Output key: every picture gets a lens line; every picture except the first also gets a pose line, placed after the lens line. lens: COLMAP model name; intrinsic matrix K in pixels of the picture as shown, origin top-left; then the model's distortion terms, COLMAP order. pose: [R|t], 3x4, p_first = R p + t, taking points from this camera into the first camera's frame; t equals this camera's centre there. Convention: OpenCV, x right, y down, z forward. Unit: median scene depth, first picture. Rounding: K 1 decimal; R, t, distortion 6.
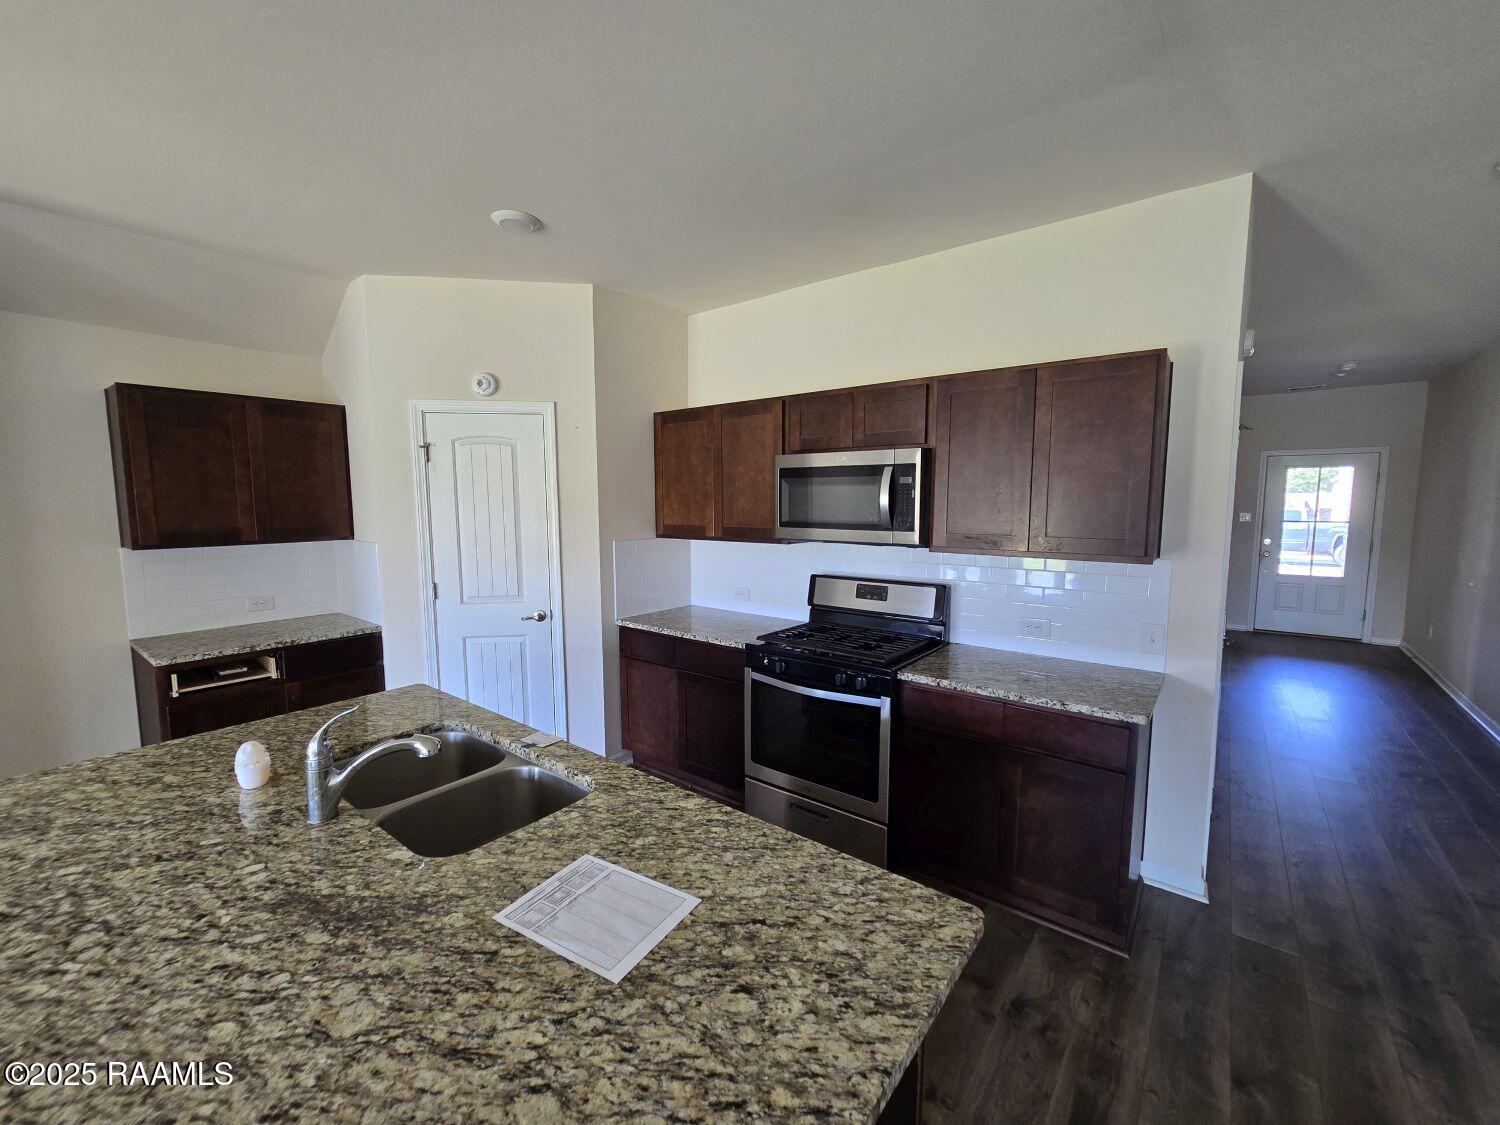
lens RADIAL K [[615.2, 0, 753.3], [0, 615.2, 558.7], [0, 0, 1]] dist [0.000308, 0.000489]
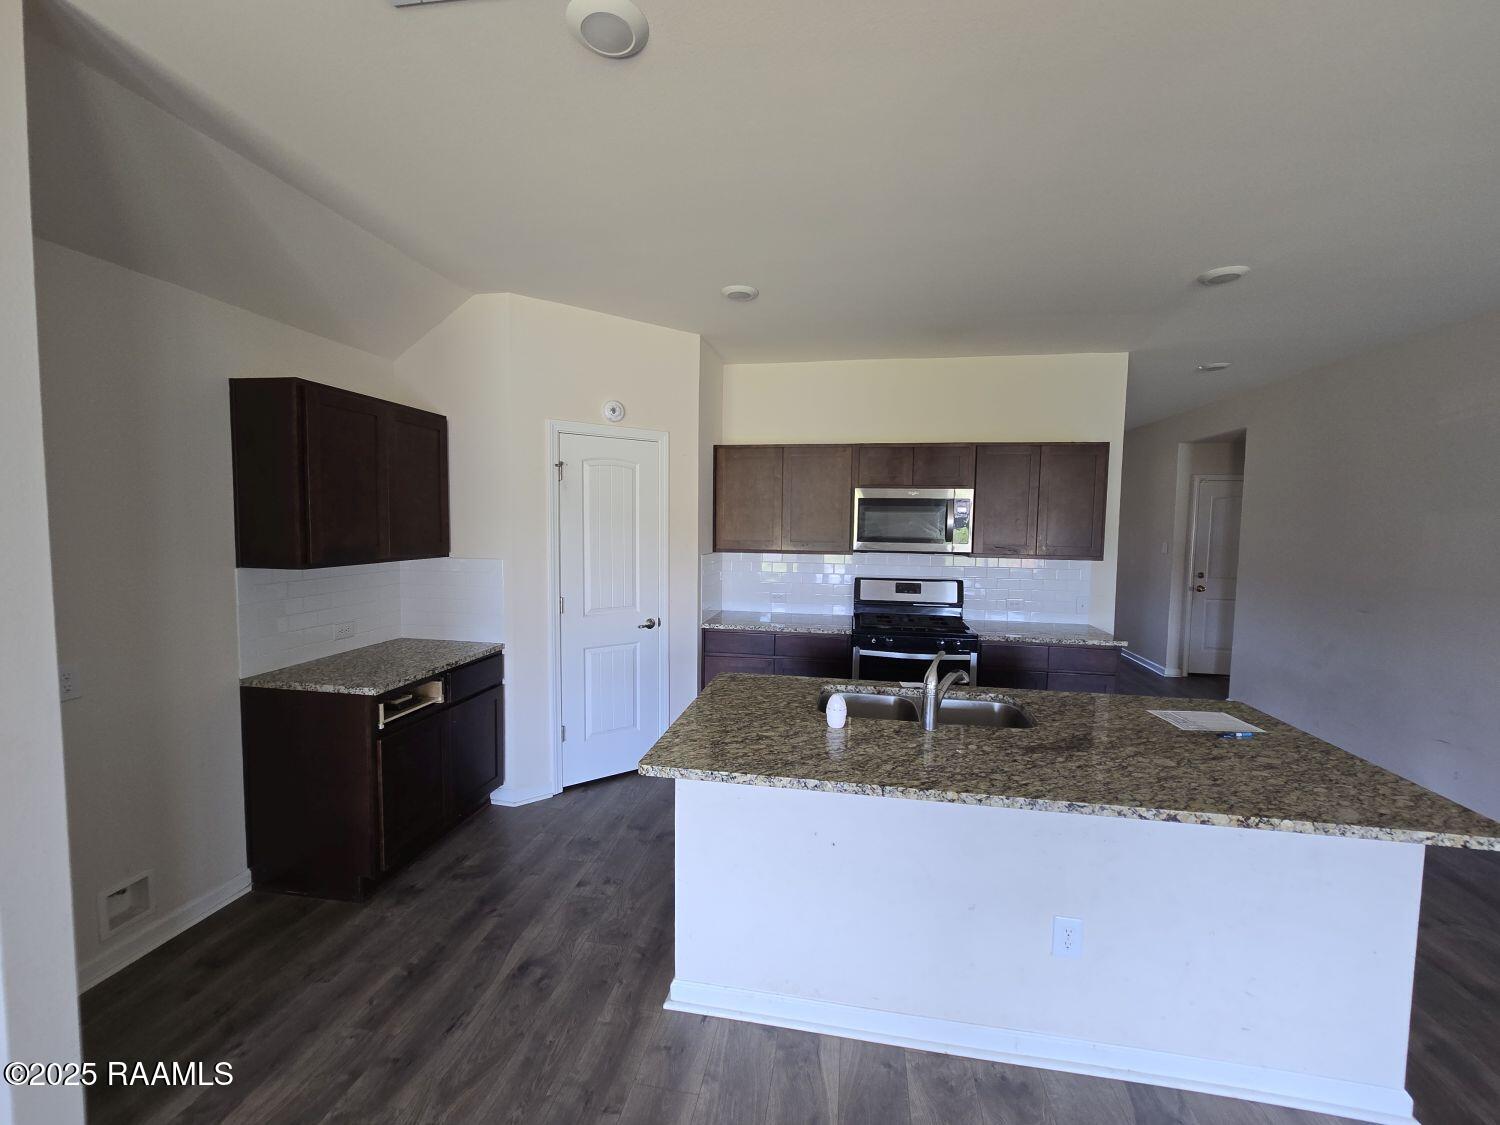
lens RADIAL K [[615.2, 0, 750.4], [0, 615.2, 559.8], [0, 0, 1]] dist [0.000308, 0.000489]
pose [[0.877731, -0.016321, 0.478877, -0.894413], [0.031370, 0.999233, -0.023442, 0.013582], [-0.478127, 0.035598, 0.877569, -0.067092]]
